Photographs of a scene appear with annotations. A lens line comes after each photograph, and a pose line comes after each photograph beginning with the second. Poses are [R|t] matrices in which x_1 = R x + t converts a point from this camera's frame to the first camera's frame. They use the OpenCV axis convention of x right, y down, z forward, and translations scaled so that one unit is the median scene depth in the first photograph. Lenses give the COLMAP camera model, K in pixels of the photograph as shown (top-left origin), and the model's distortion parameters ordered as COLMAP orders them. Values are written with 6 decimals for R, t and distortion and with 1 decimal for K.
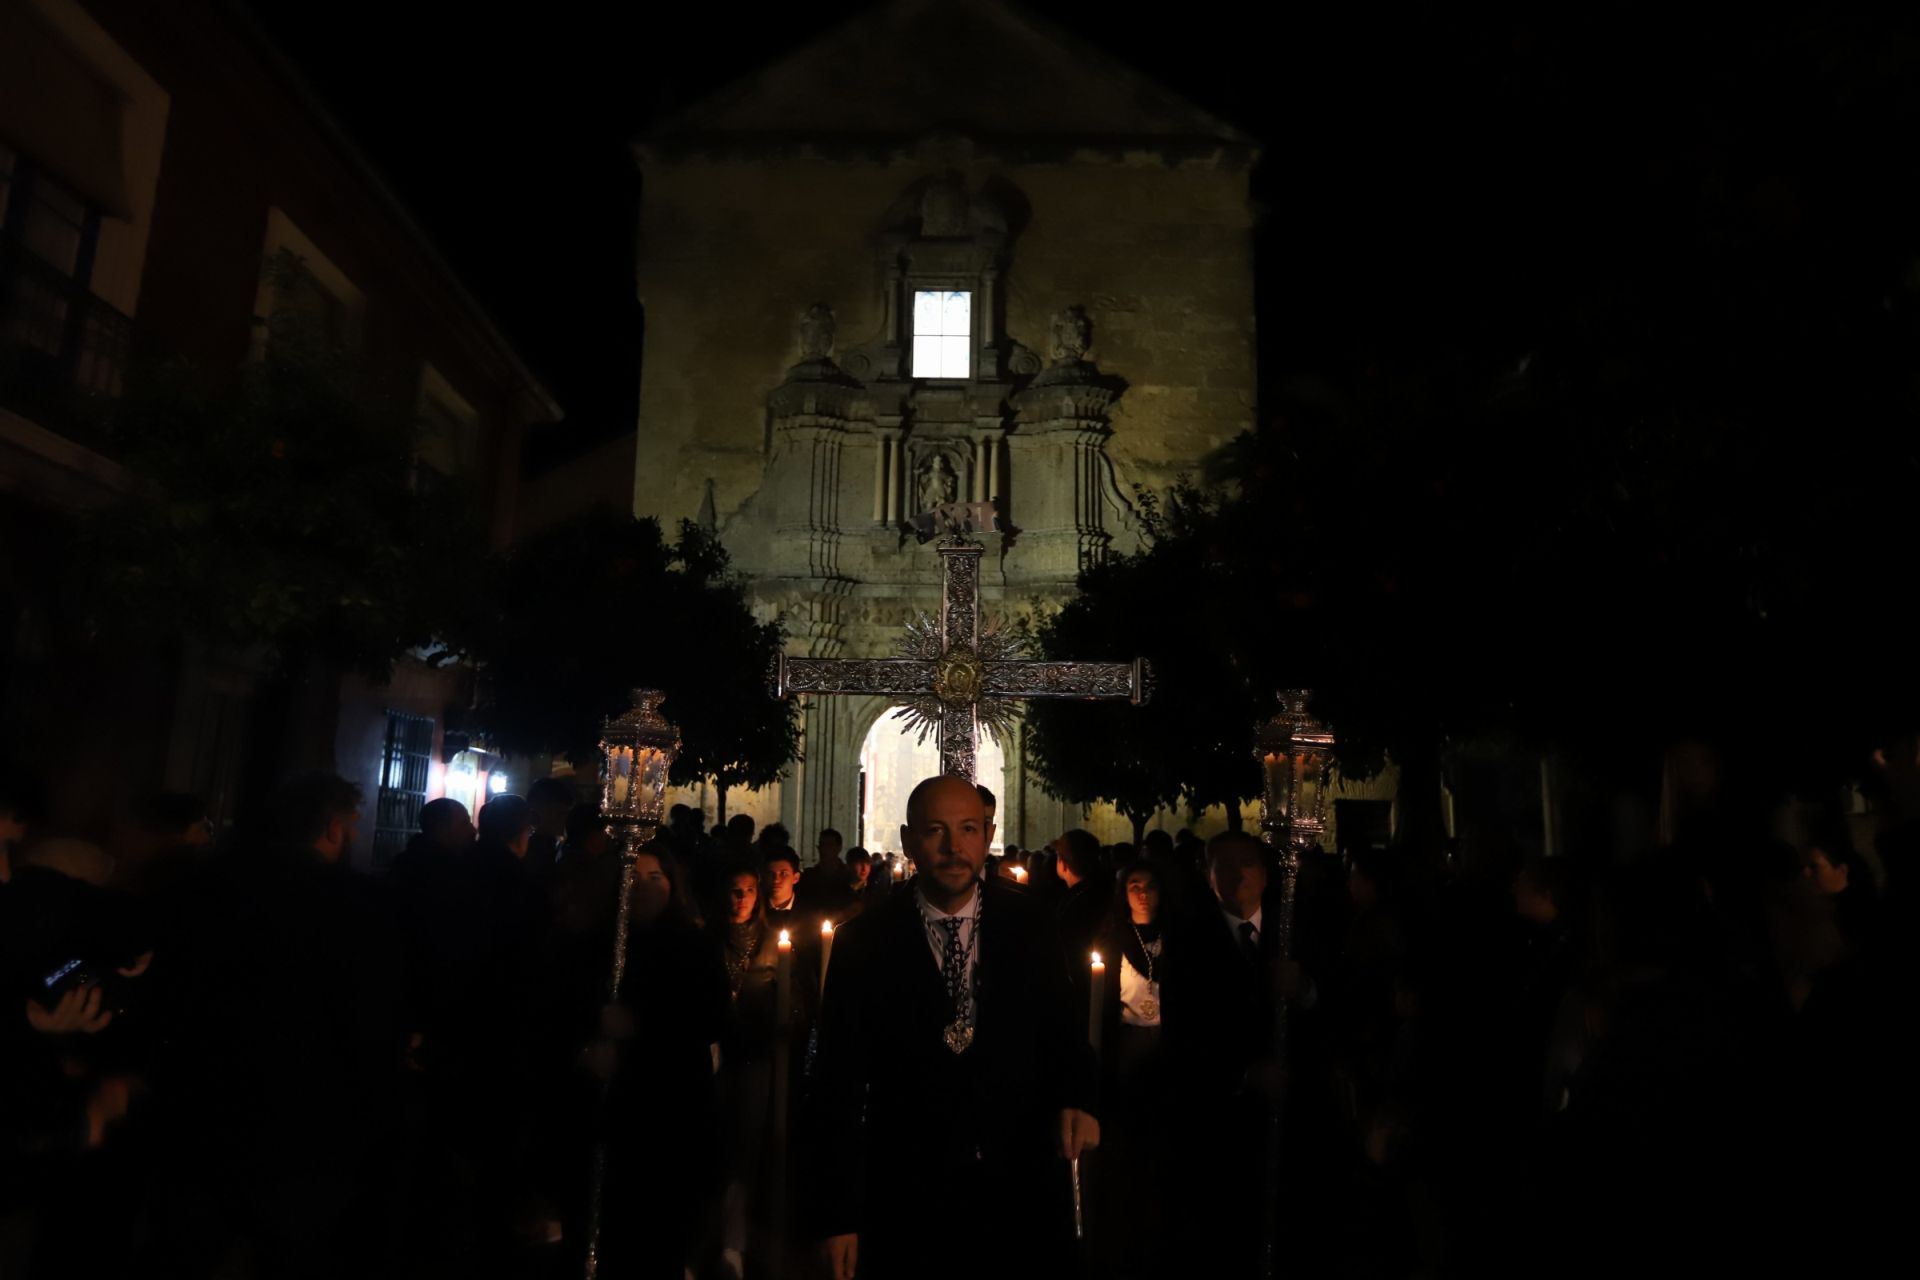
lens RADIAL K [[1209.8, 0, 960.0], [0, 1209.8, 640.0], [0, 0, 1]] dist [-0.068212, 0.035057]
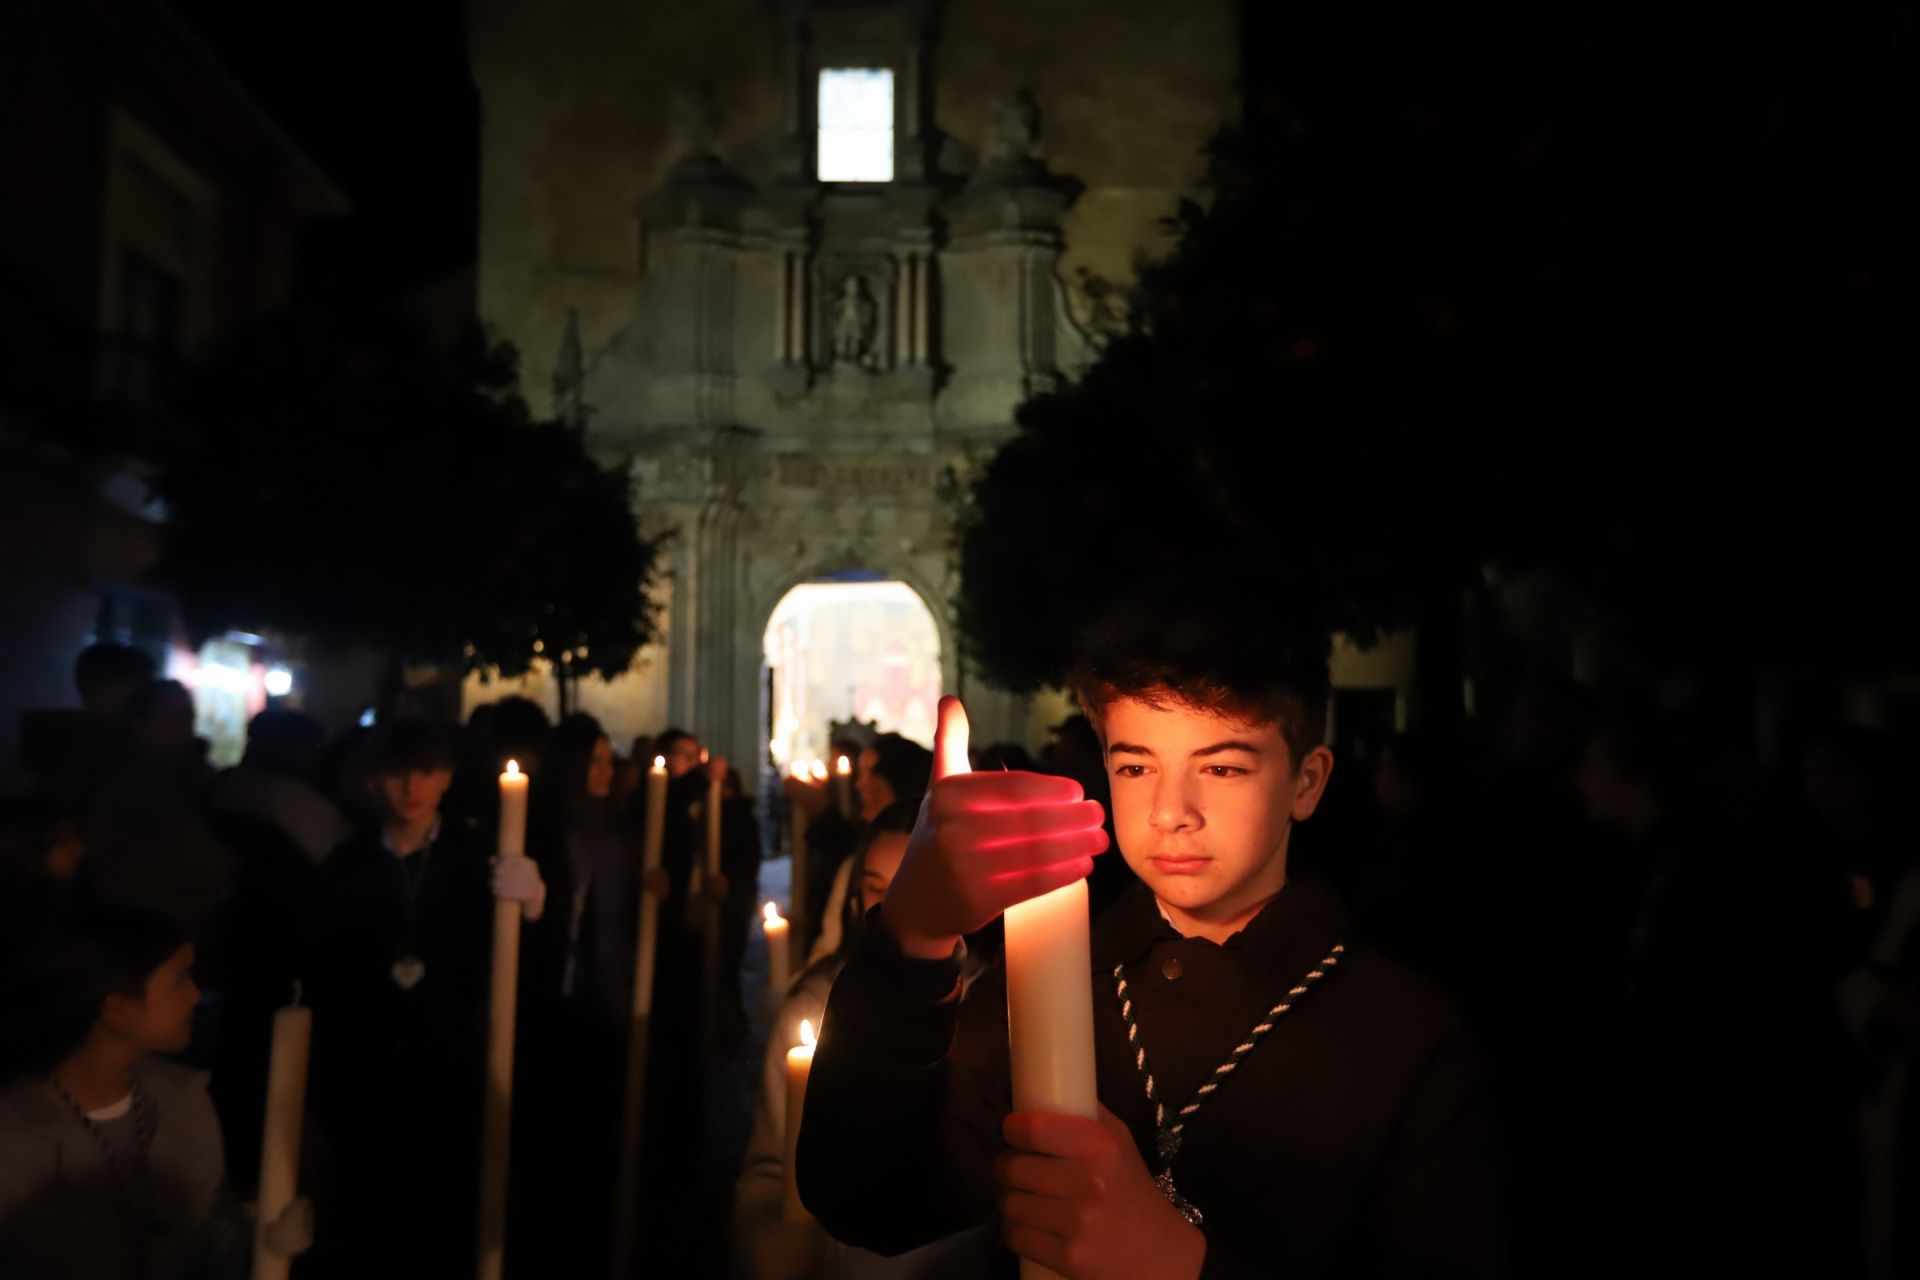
lens RADIAL K [[1311.5, 0, 960.0], [0, 1311.5, 640.0], [0, 0, 1]] dist [-0.002822, 0.000492]
pose [[0.999466, -0.015281, 0.028884, 0.024811], [0.012914, 0.996677, 0.080420, 0.021484], [-0.030017, -0.080004, 0.996342, 0.095718]]
